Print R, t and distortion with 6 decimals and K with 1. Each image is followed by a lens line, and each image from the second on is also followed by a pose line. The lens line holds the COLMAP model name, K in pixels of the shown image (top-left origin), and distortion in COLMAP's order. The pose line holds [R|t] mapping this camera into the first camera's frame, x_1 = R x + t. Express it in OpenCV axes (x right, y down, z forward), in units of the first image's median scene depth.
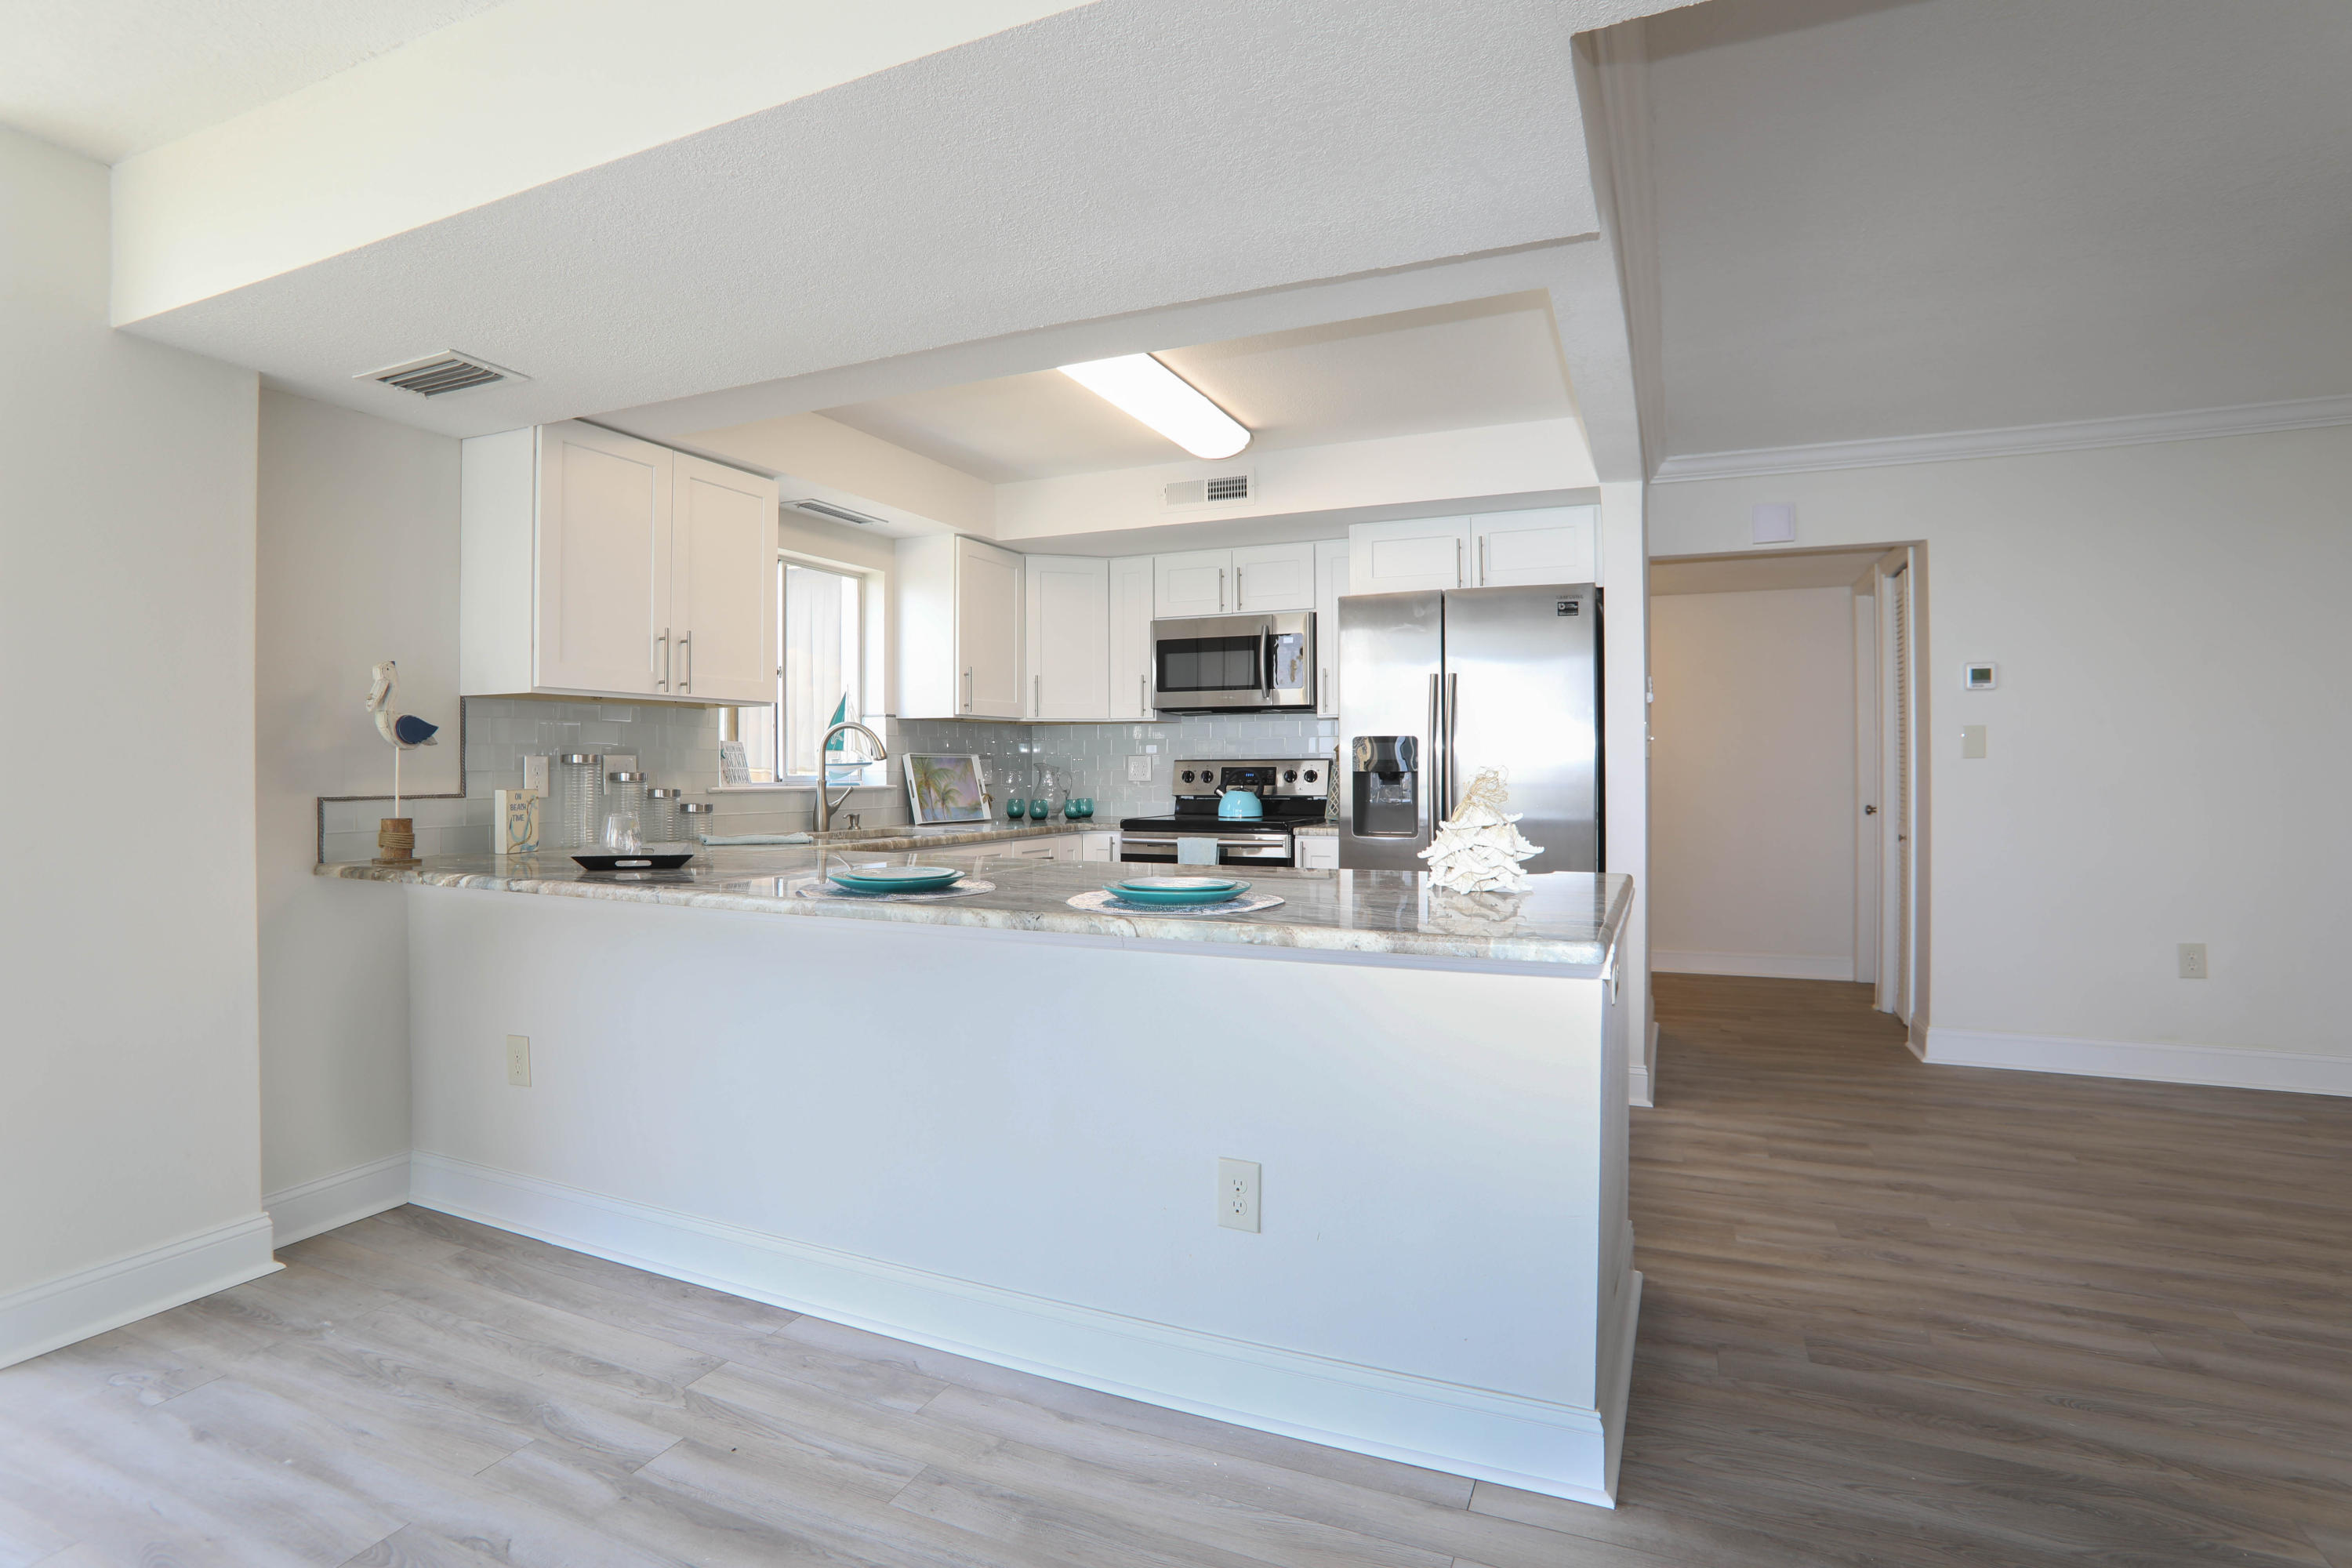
lens RADIAL K [[1136.4, 0, 1176.0], [0, 1136.4, 784.0], [0, 0, 1]] dist [-0.078846, 0.033468]
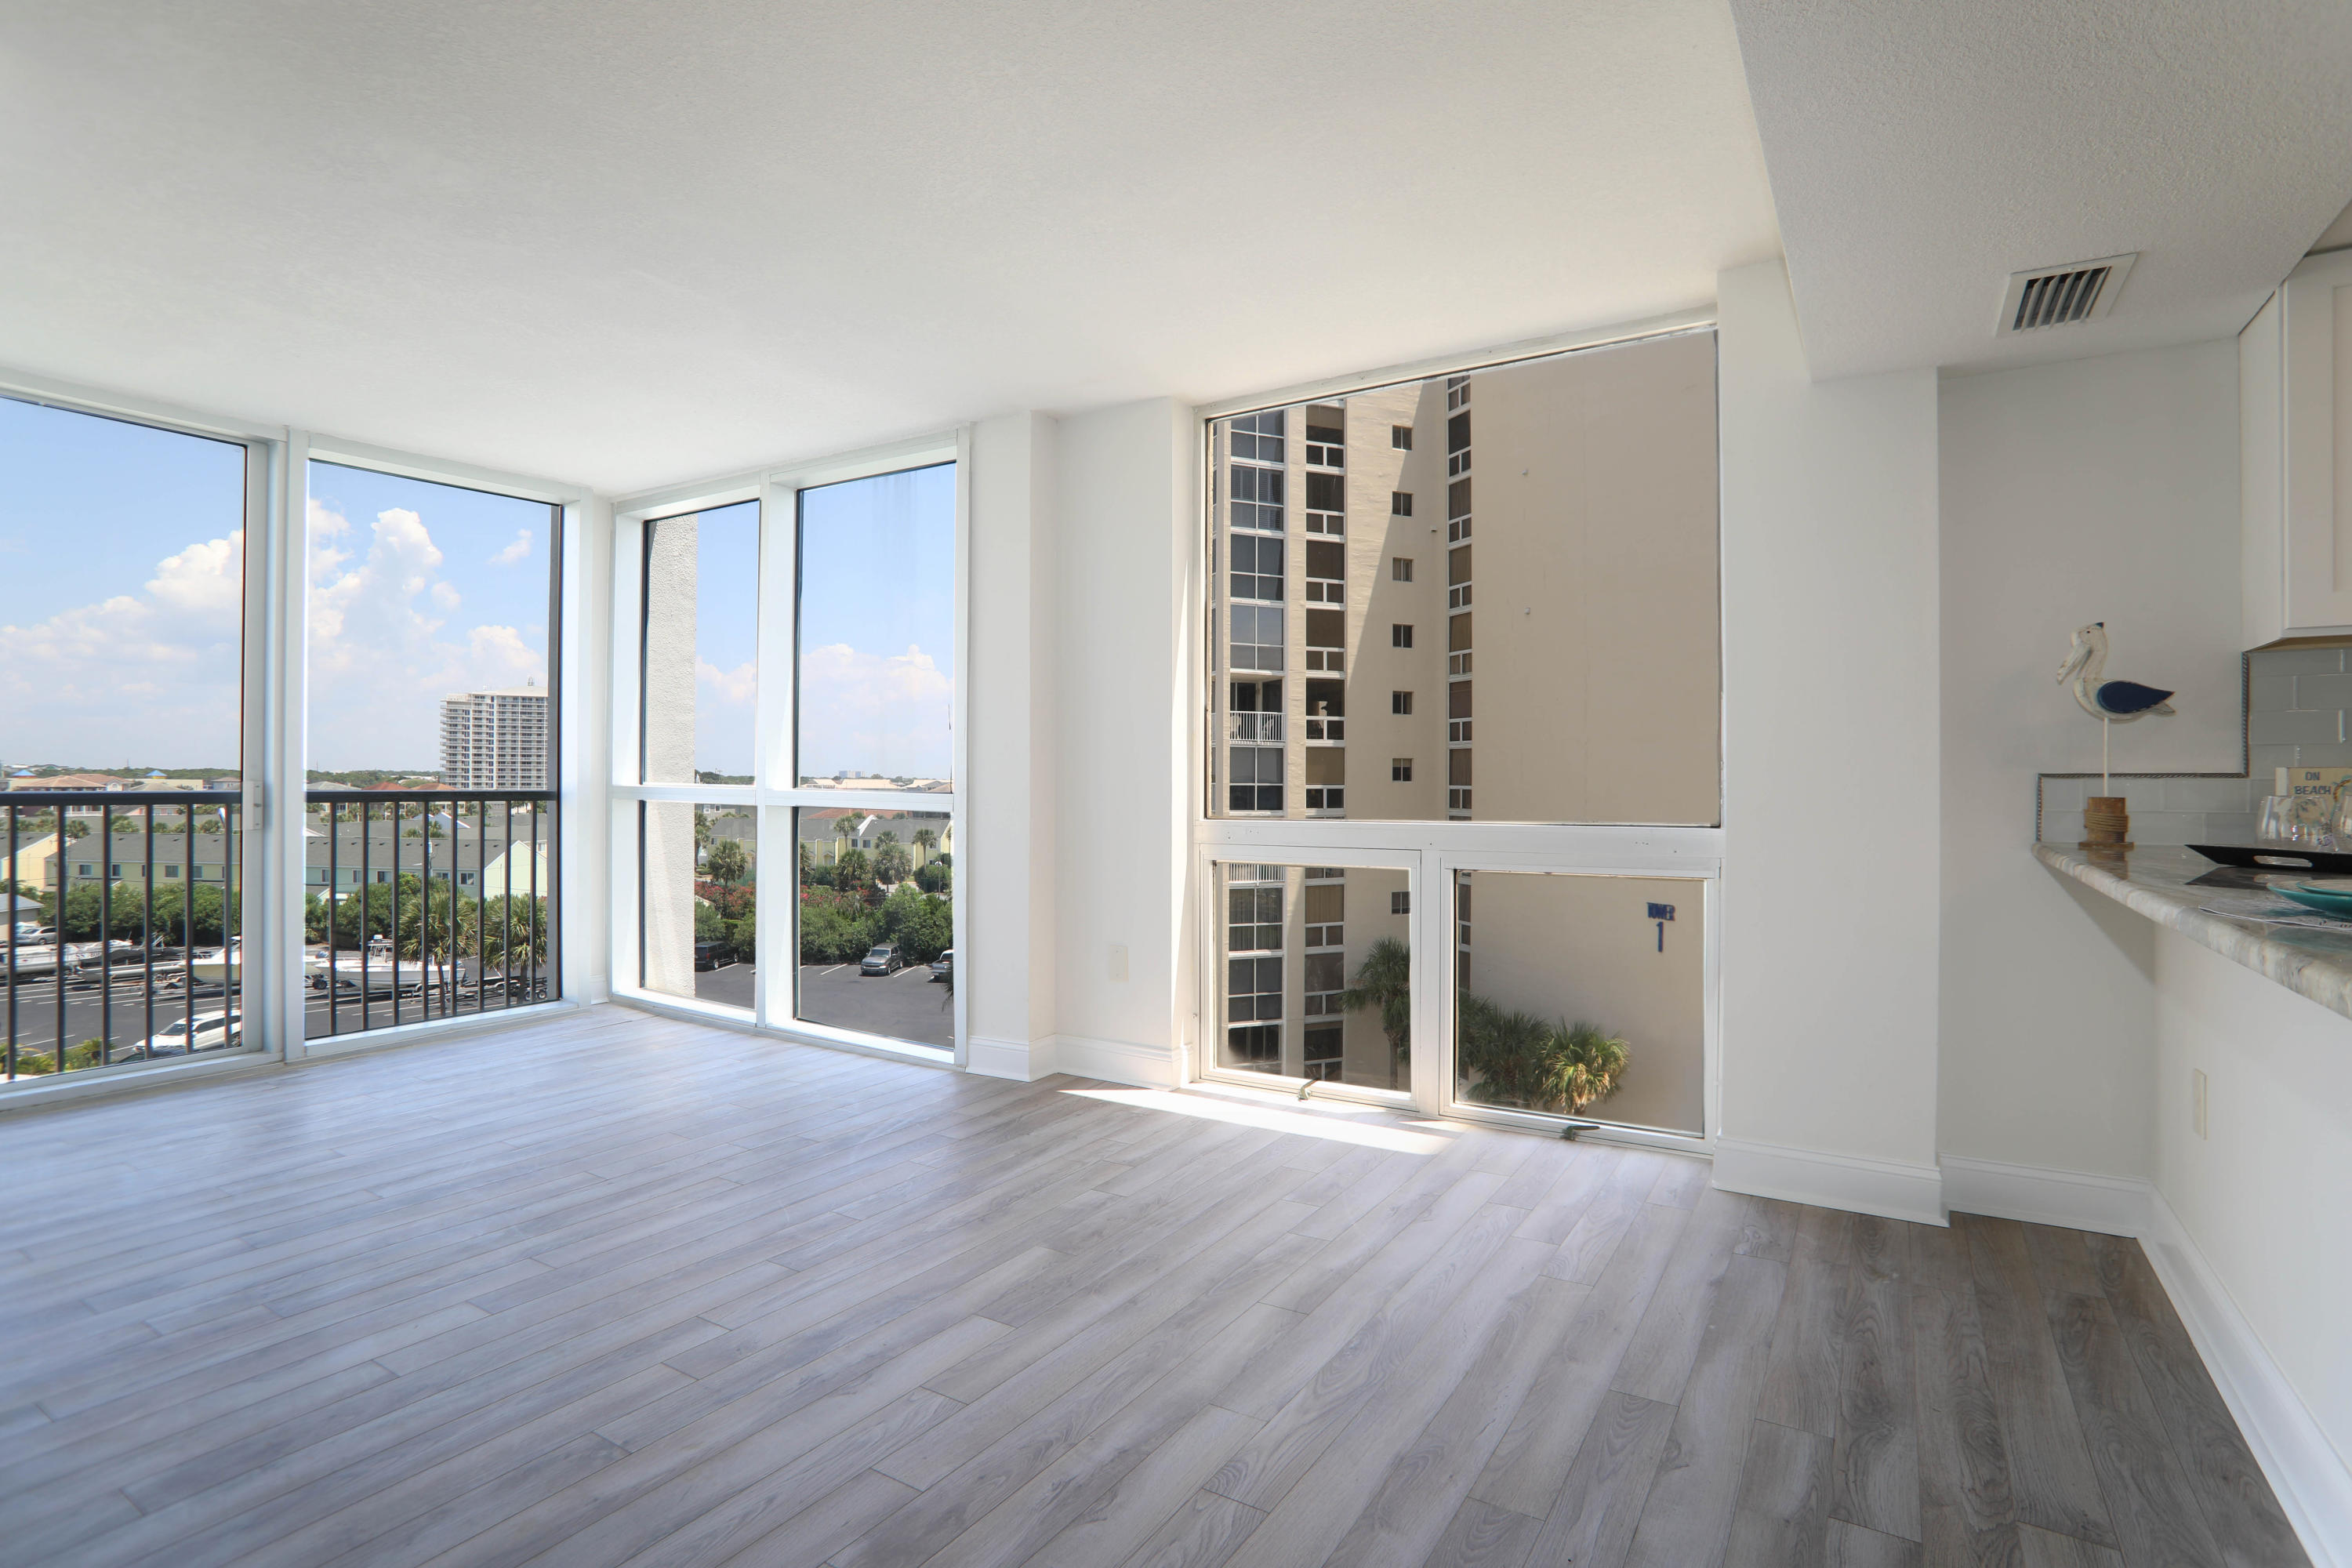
lens RADIAL K [[1136.4, 0, 1176.0], [0, 1136.4, 784.0], [0, 0, 1]] dist [-0.078846, 0.033468]
pose [[-0.148844, -0.000115, -0.988861, 0.241650], [-0.014763, 0.999889, 0.002106, 0.025284], [0.988750, 0.014912, -0.148830, 0.325558]]
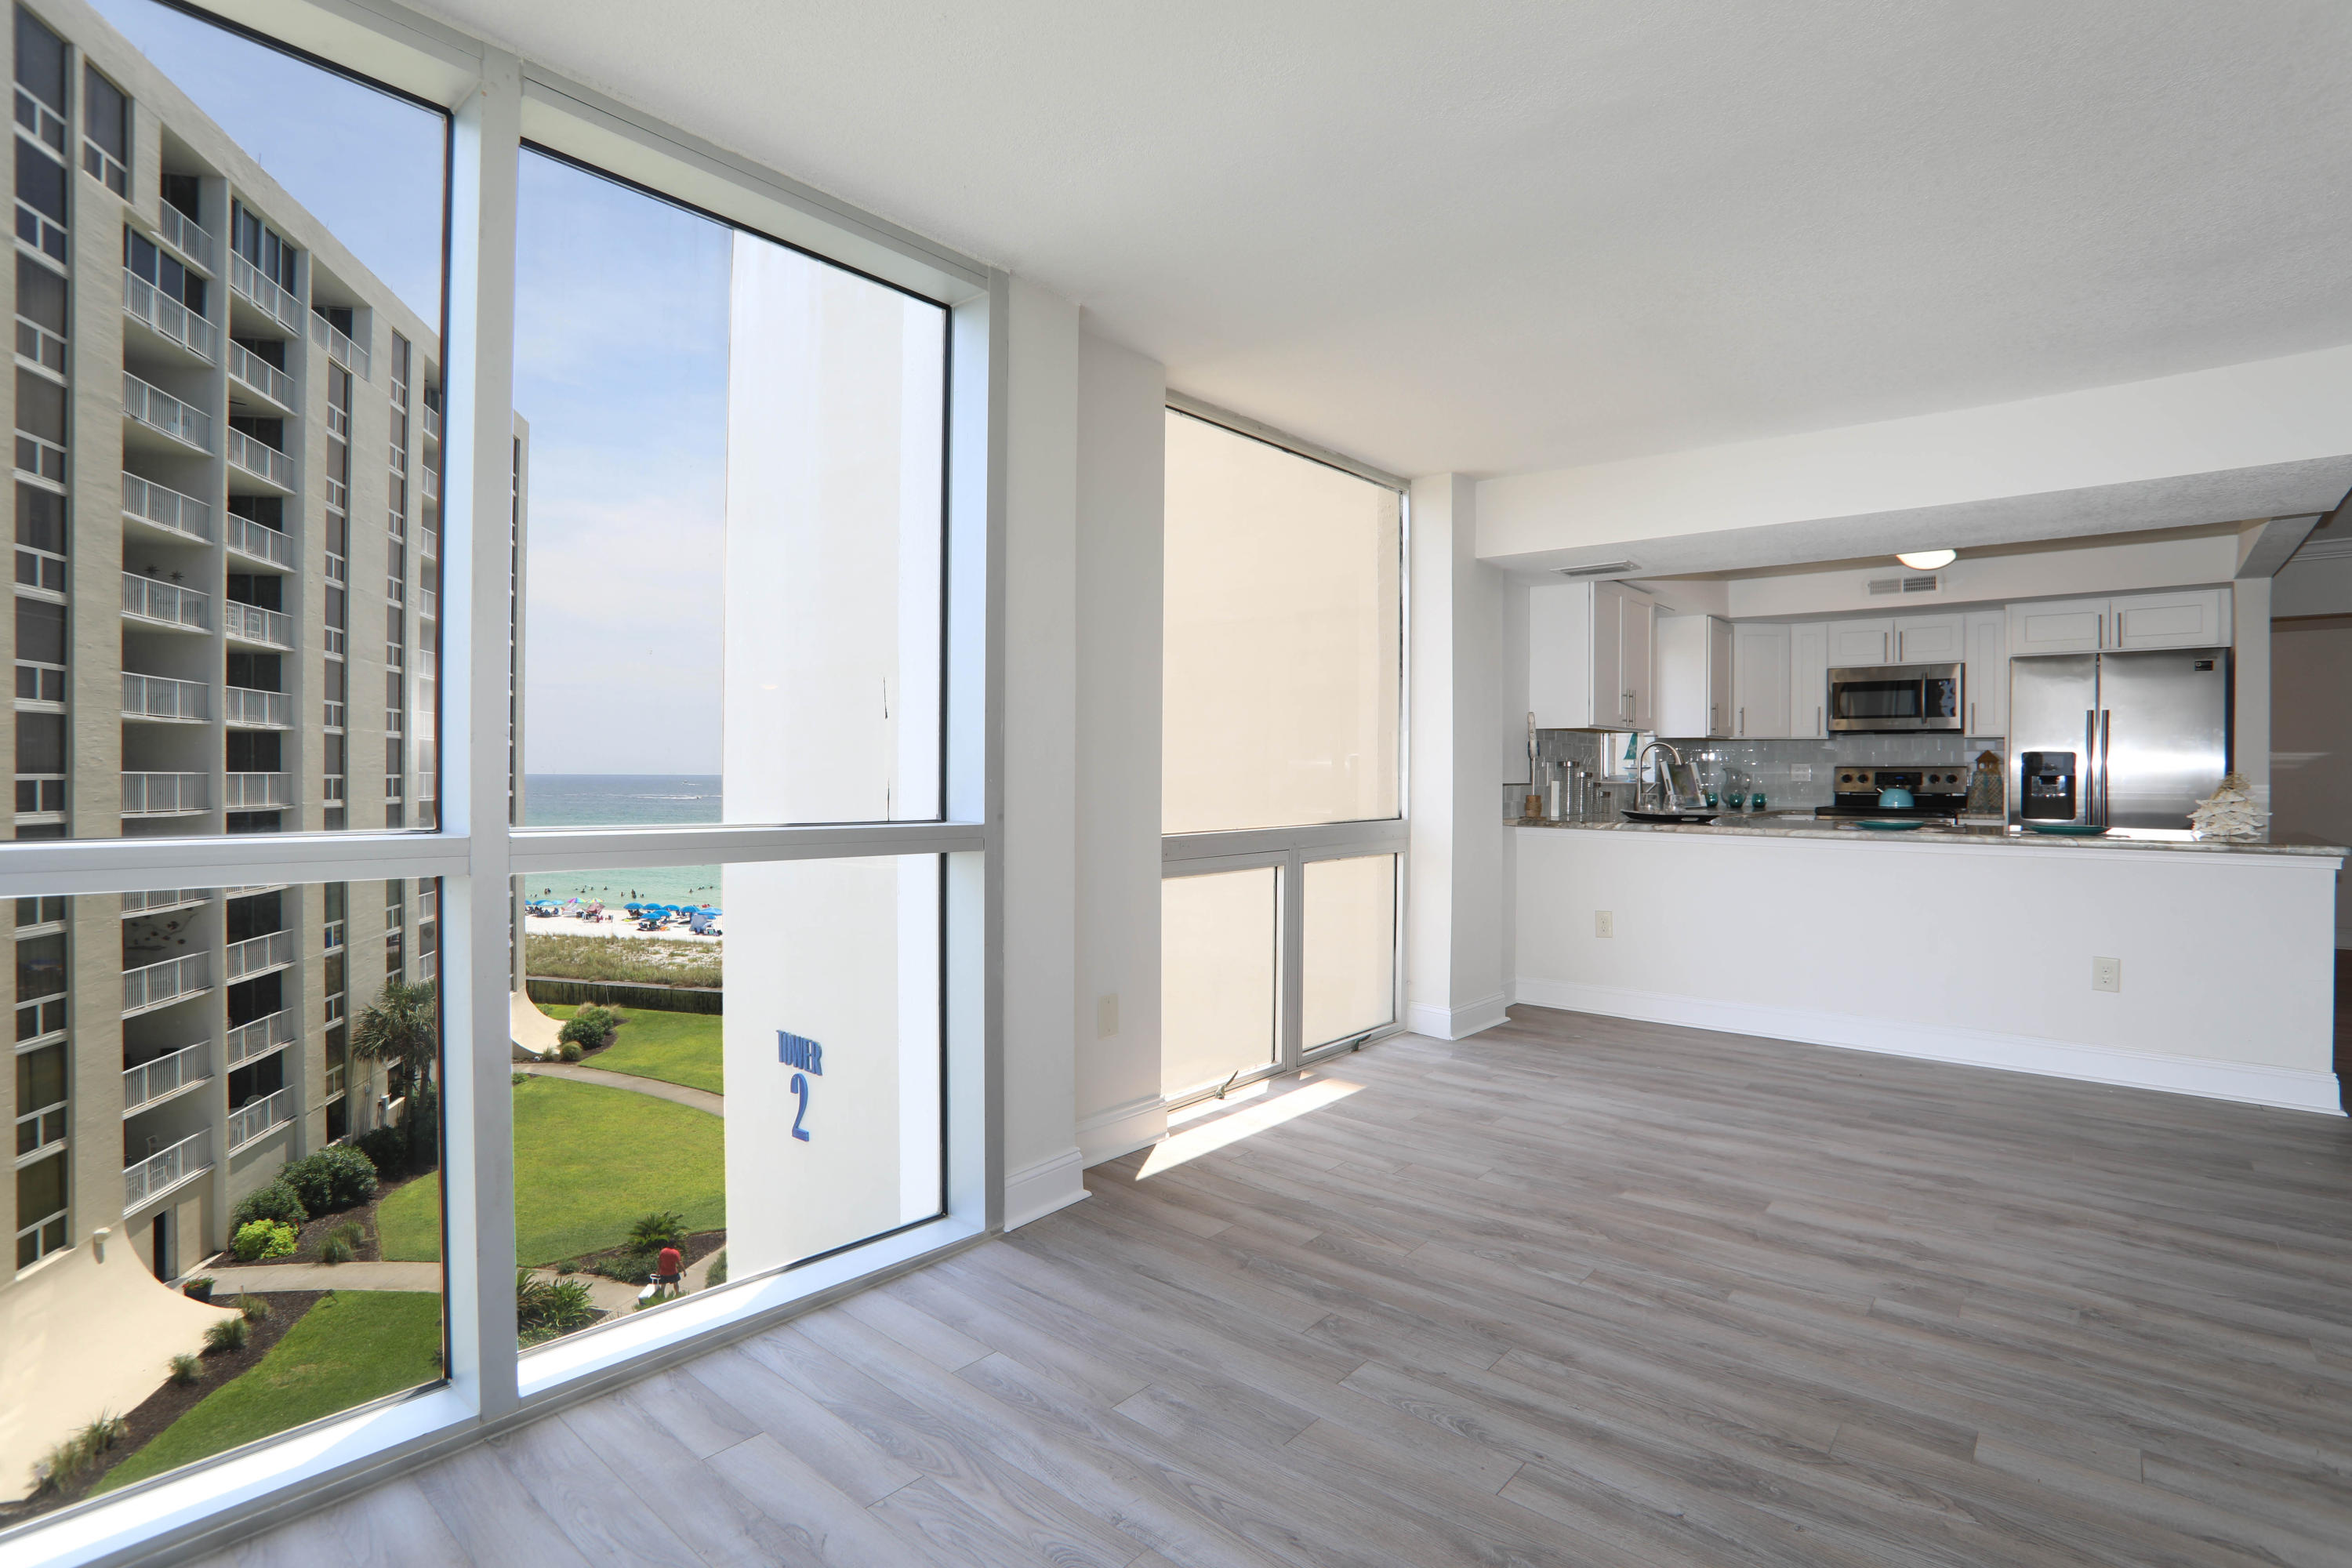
lens RADIAL K [[1136.4, 0, 1176.0], [0, 1136.4, 784.0], [0, 0, 1]] dist [-0.078846, 0.033468]
pose [[0.956509, 0.012261, -0.291446, -0.533017], [-0.013133, 0.999913, -0.001038, 0.017594], [0.291408, 0.004820, 0.956587, -0.765388]]
